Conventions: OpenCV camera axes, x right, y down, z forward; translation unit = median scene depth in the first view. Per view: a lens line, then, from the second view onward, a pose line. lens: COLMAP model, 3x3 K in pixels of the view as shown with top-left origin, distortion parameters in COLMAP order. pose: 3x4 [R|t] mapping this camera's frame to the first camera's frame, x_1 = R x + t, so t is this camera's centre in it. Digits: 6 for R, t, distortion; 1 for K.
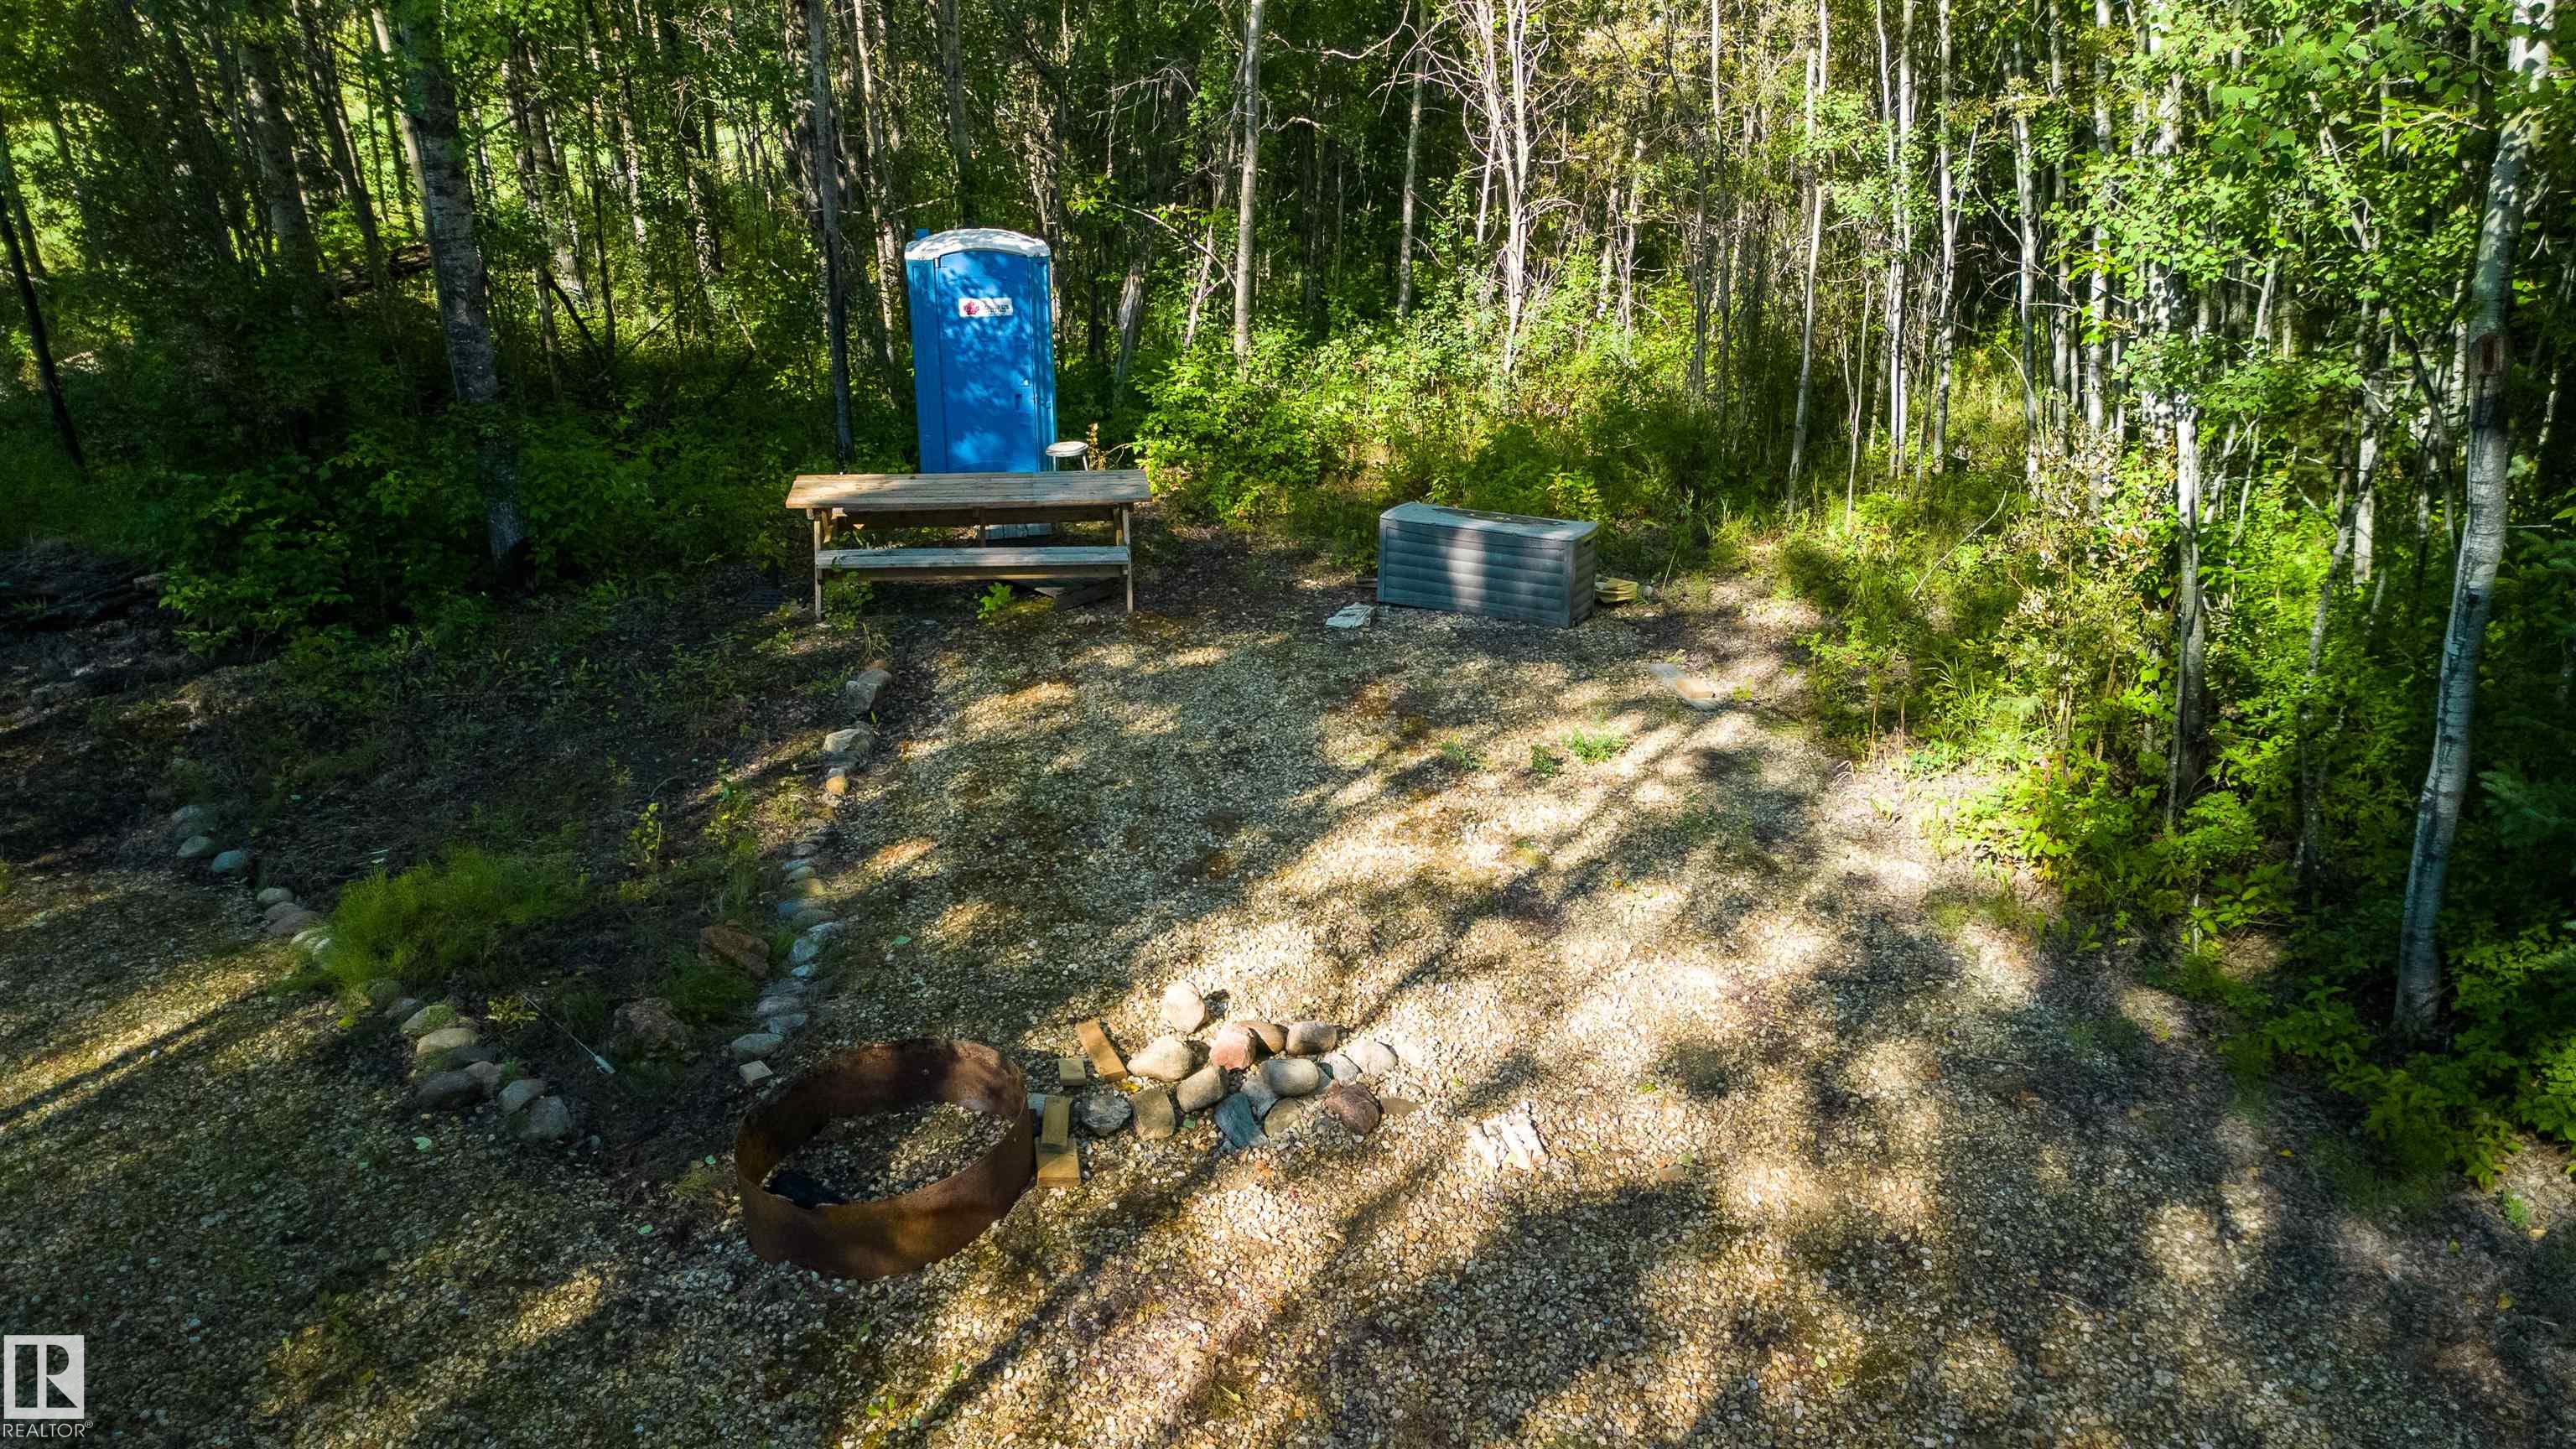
lens RADIAL K [[1807.4, 0, 1286.8], [0, 1807.4, 707.8], [0, 0, 1]] dist [0.076497, -0.078866]
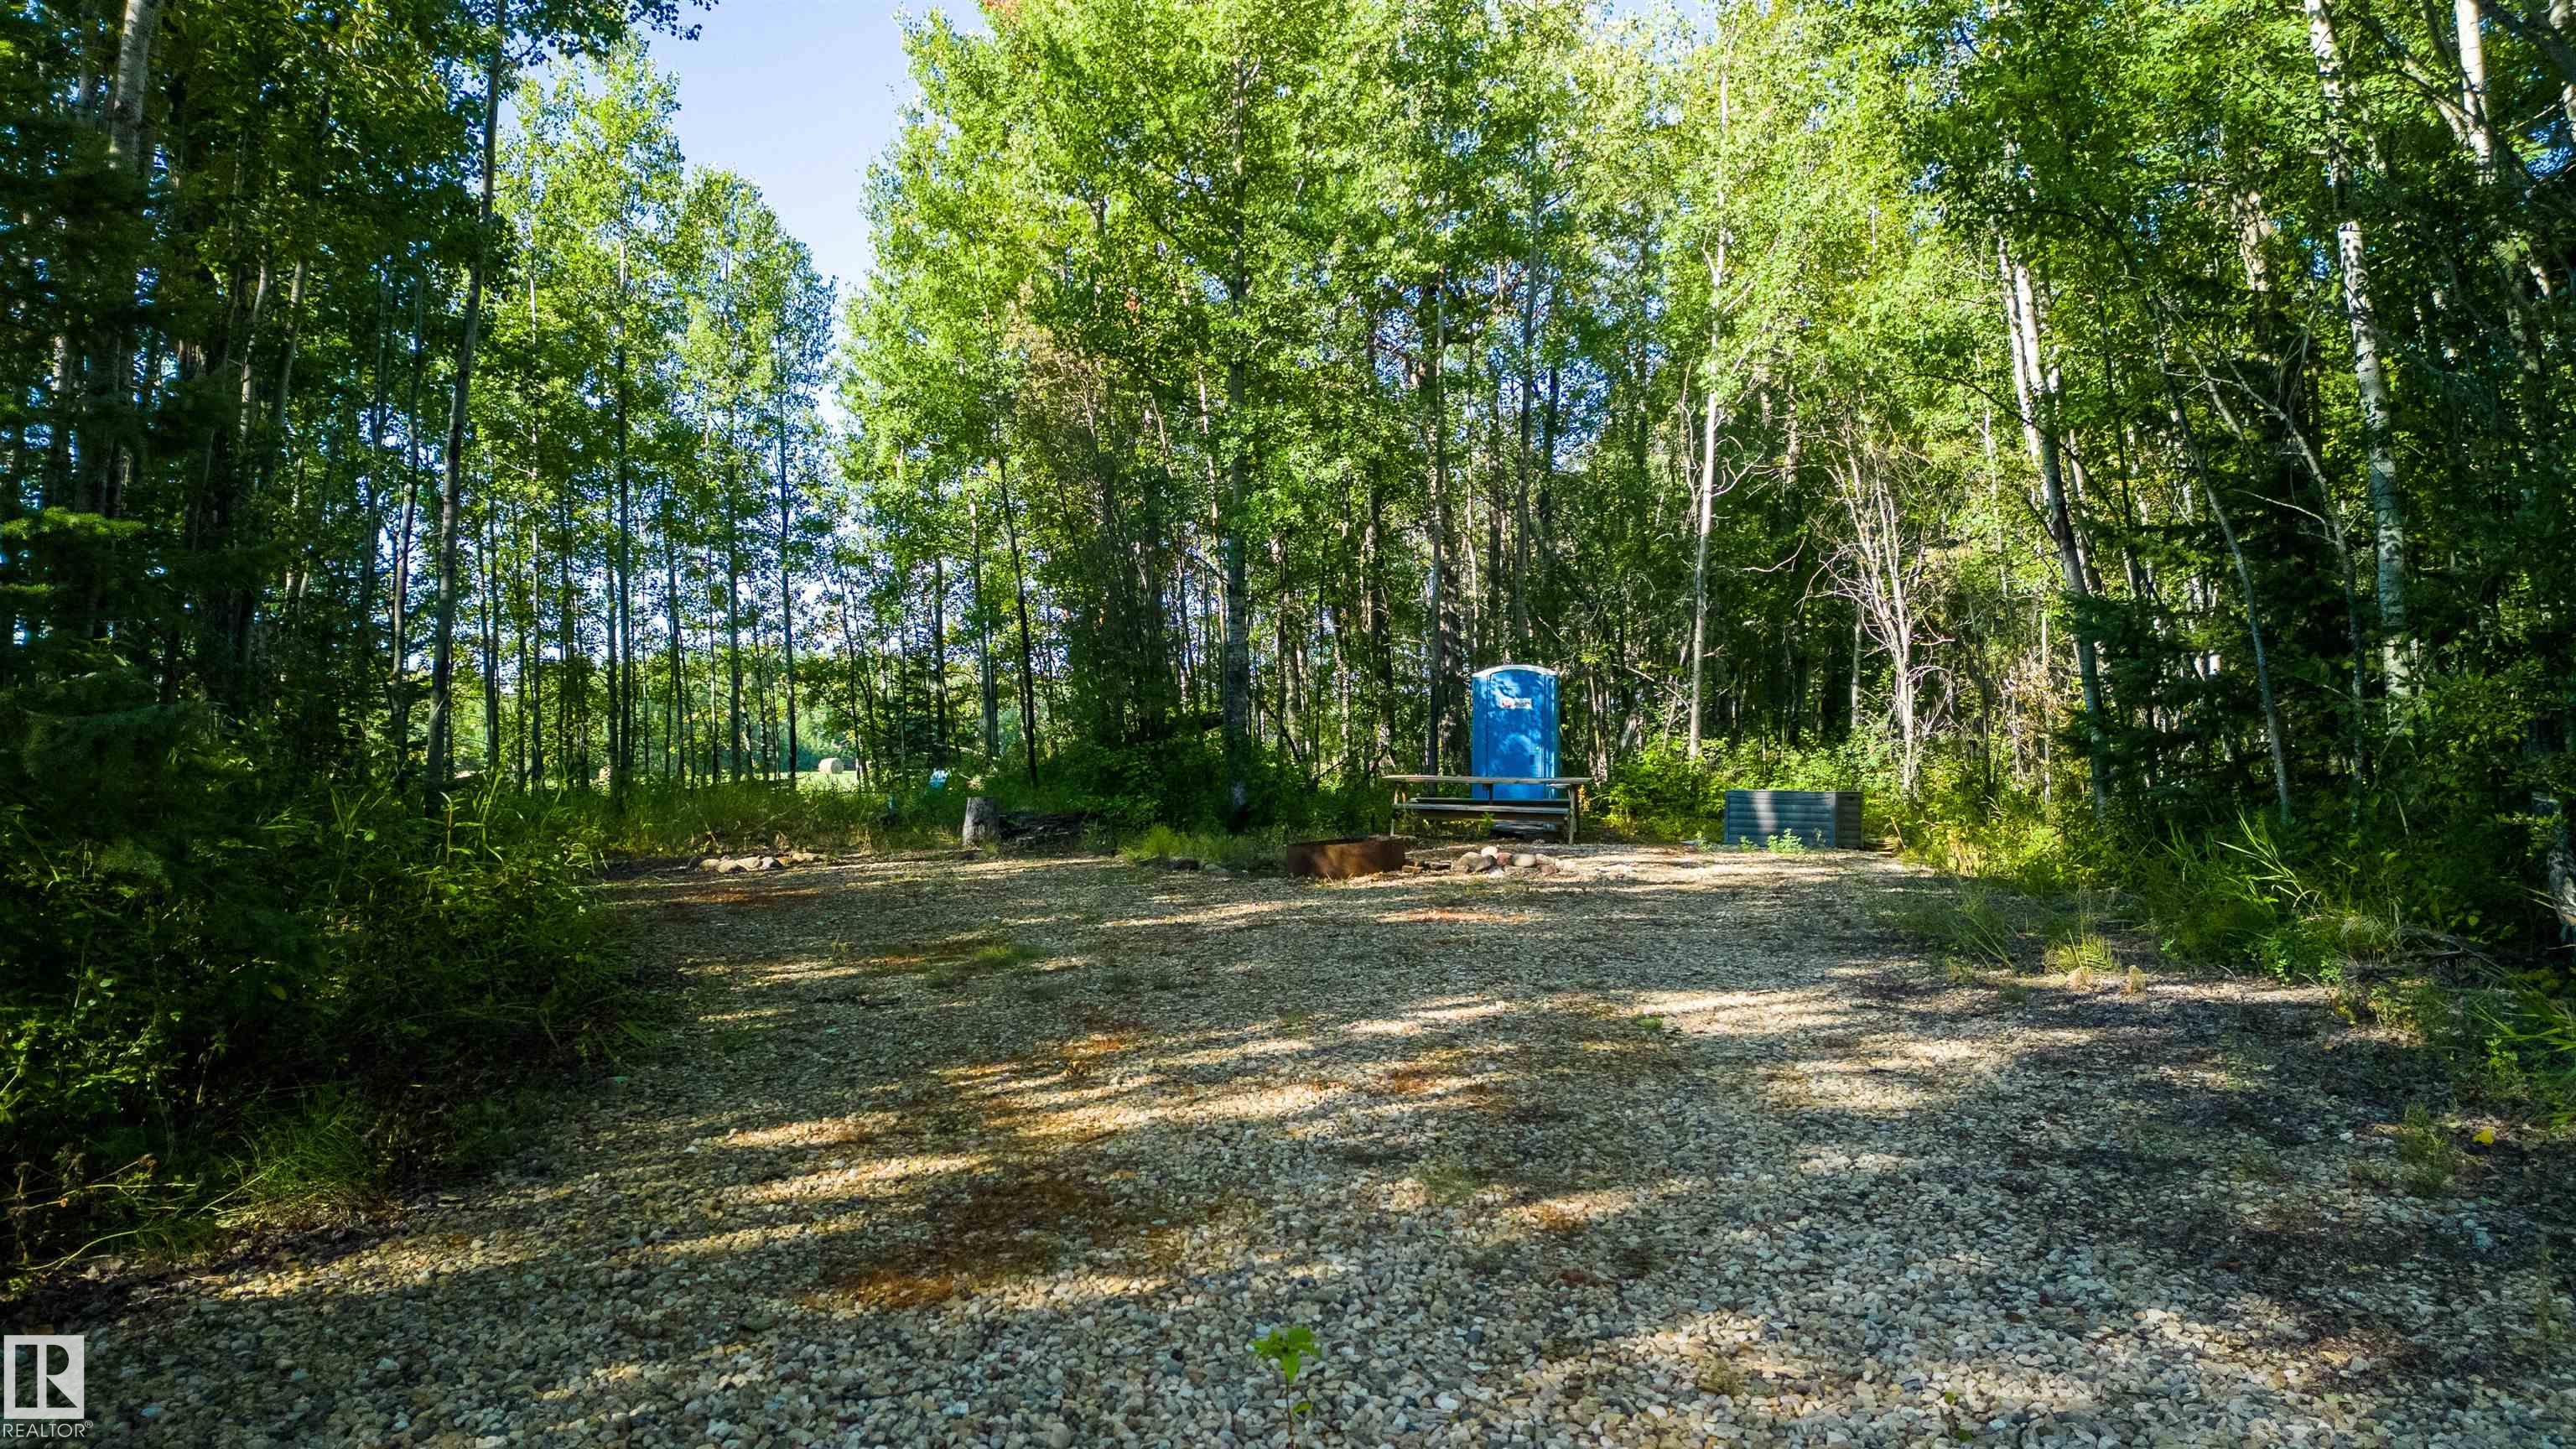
lens RADIAL K [[1807.4, 0, 1294.3], [0, 1807.4, 725.0], [0, 0, 1]] dist [0.076497, -0.078866]
pose [[0.926459, -0.009501, -0.376276, 0.374216], [-0.127745, 0.932410, -0.338072, 0.532718], [0.354056, 0.361277, 0.862626, -0.691211]]
